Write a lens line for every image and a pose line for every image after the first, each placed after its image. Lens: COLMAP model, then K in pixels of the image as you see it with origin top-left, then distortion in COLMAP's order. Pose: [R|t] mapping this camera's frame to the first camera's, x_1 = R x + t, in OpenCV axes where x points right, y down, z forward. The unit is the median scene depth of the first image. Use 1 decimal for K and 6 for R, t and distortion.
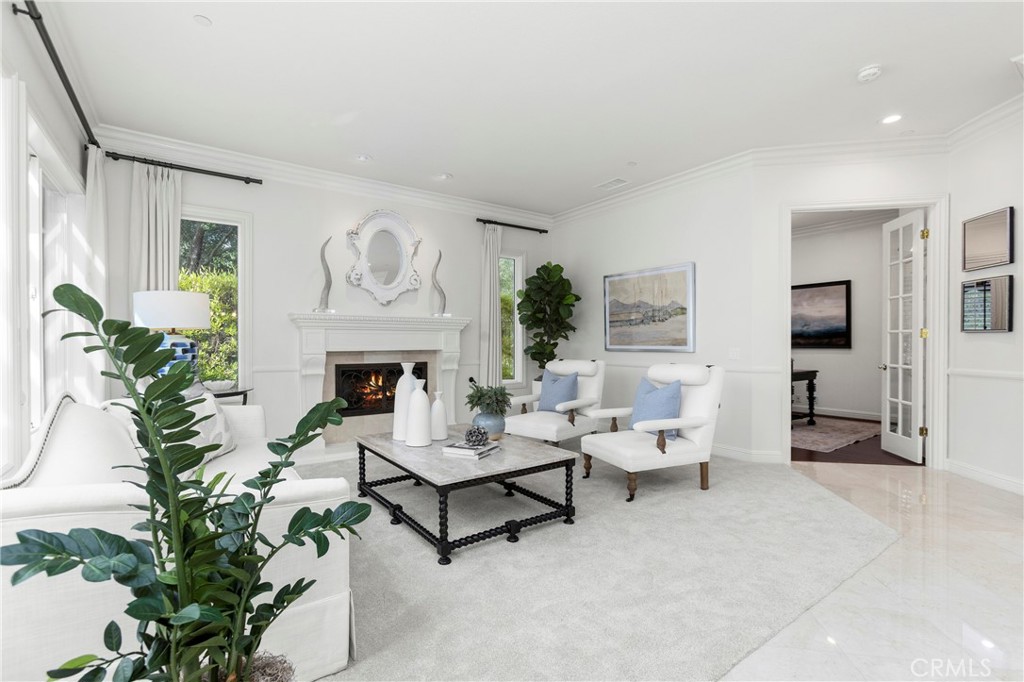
lens RADIAL K [[462.1, 0, 515.2], [0, 462.1, 348.1], [0, 0, 1]] dist [-0.015788, 0.005227]
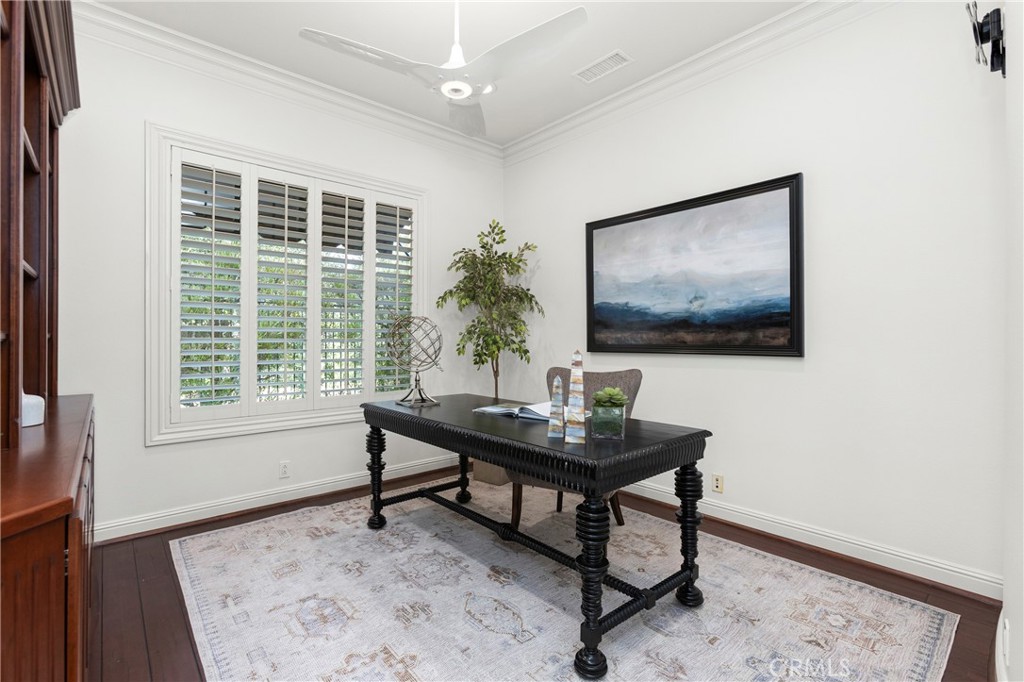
lens RADIAL K [[462.1, 0, 518.5], [0, 462.1, 337.5], [0, 0, 1]] dist [-0.015788, 0.005227]
pose [[0.994596, 0.001771, 0.103811, 0.450641], [-0.000784, 0.999954, -0.009549, -0.011051], [-0.103823, 0.009416, 0.994551, 0.635152]]
